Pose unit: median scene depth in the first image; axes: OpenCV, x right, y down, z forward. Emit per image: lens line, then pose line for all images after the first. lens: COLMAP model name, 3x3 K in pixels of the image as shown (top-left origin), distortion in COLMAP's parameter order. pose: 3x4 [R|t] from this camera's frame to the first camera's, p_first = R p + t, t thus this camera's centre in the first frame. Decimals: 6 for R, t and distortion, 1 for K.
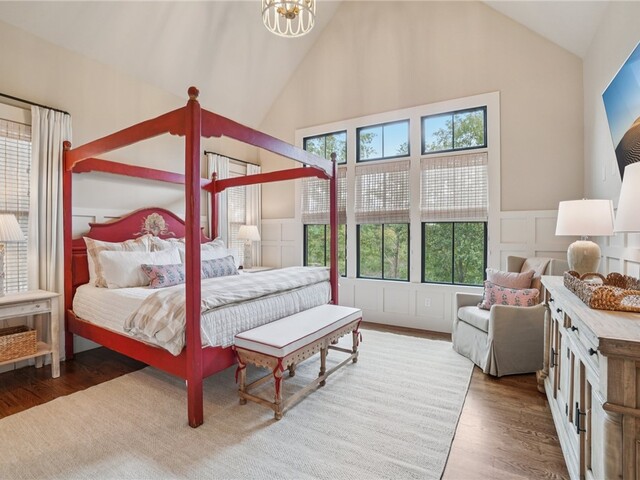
lens RADIAL K [[319.6, 0, 320.4], [0, 319.6, 234.9], [0, 0, 1]] dist [-0.057395, 0.020529]
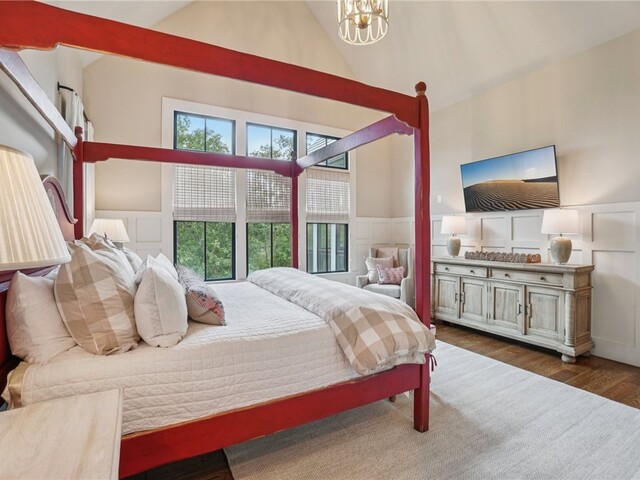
lens RADIAL K [[319.6, 0, 320.4], [0, 319.6, 234.9], [0, 0, 1]] dist [-0.057395, 0.020529]
pose [[0.500290, -0.006829, 0.865831, -0.732560], [0.001884, 0.999975, 0.006799, -0.004063], [-0.865856, -0.001770, 0.500291, 0.409379]]
